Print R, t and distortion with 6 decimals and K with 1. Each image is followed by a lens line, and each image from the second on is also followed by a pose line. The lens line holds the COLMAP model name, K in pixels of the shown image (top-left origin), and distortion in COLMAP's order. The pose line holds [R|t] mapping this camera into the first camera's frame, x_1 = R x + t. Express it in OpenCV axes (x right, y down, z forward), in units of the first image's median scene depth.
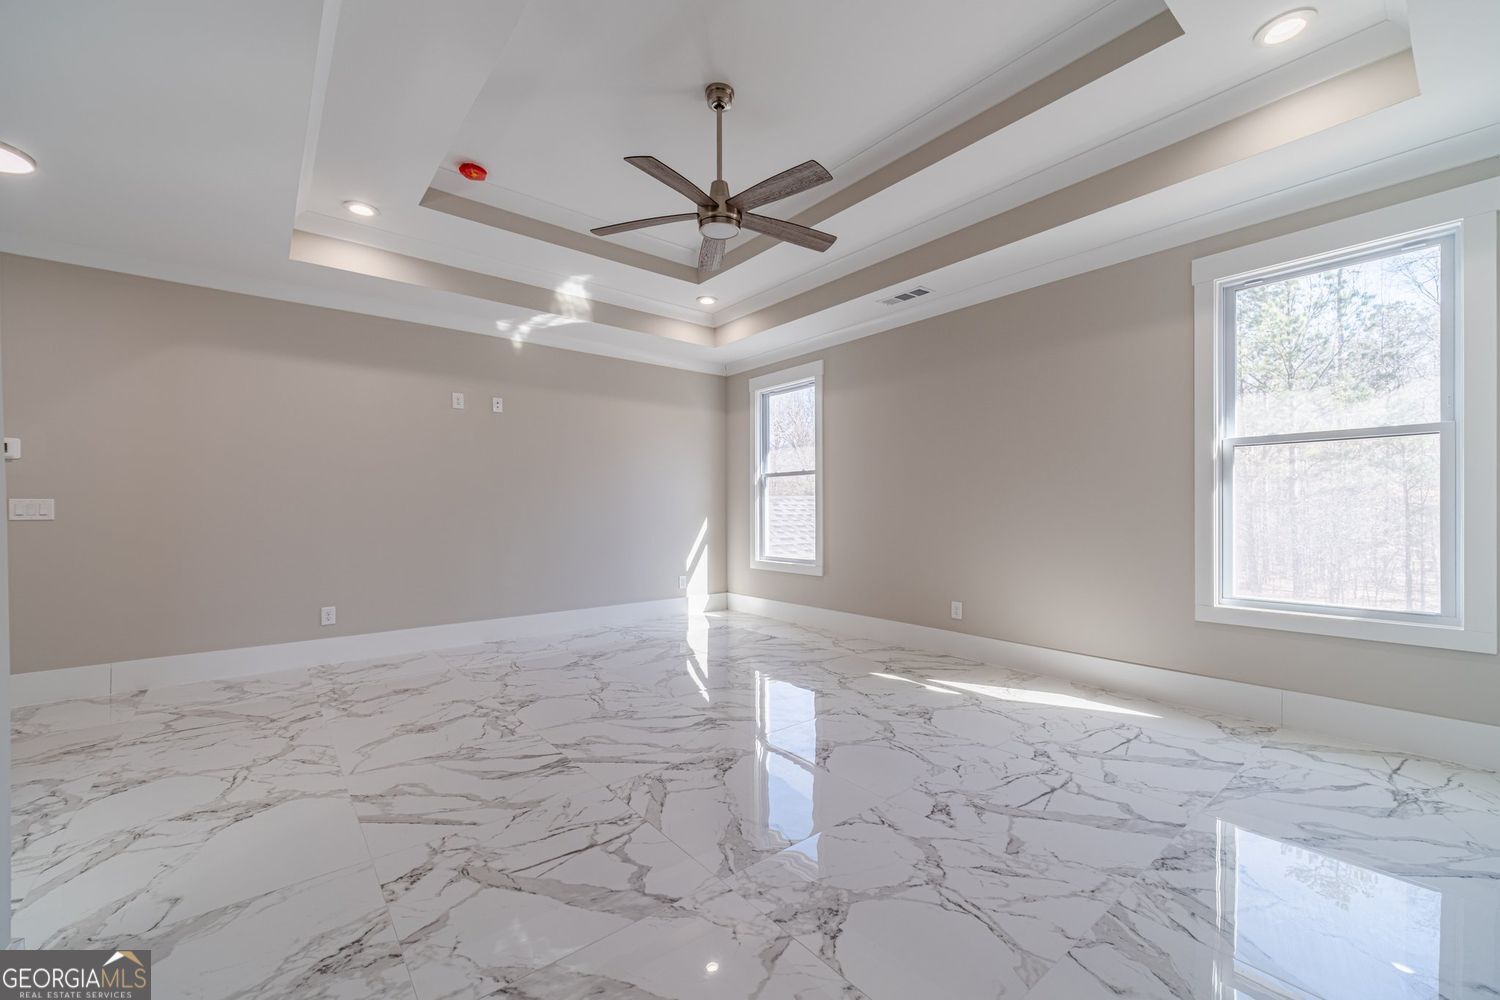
lens RADIAL K [[593.1, 0, 748.4], [0, 593.1, 509.6], [0, 0, 1]] dist [0.009960, -0.001245]
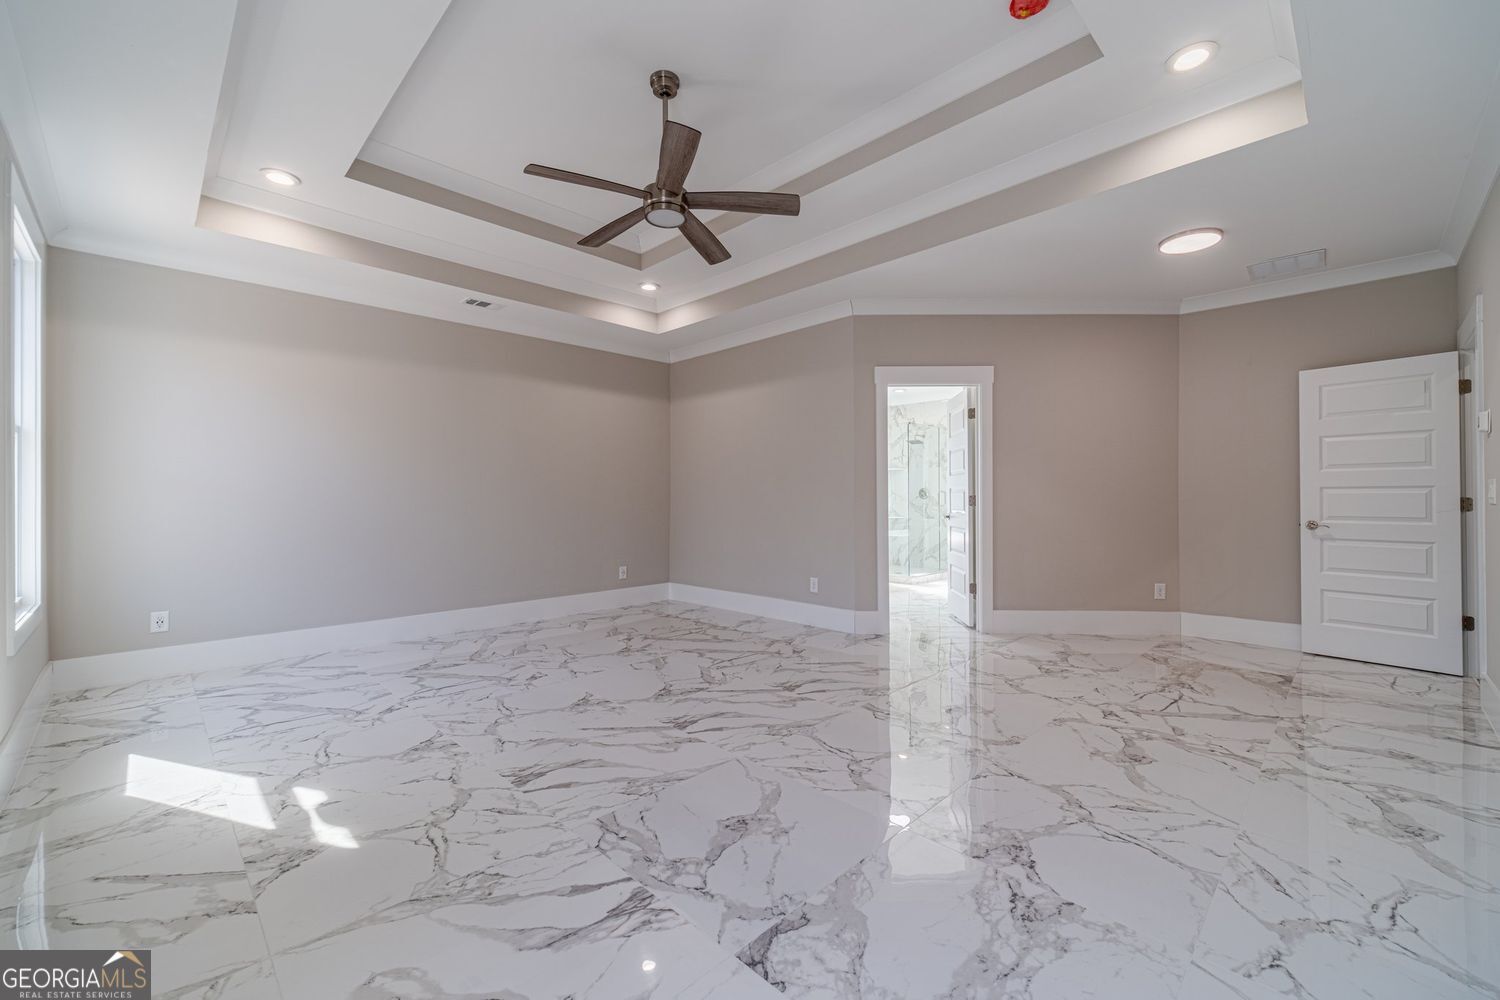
lens RADIAL K [[593.1, 0, 746.7], [0, 593.1, 500.9], [0, 0, 1]] dist [0.009960, -0.001245]
pose [[-0.994889, 0.009114, -0.100561, -0.083134], [0.008257, 0.999926, 0.008944, -0.003046], [0.100636, 0.008068, -0.994891, 2.083651]]
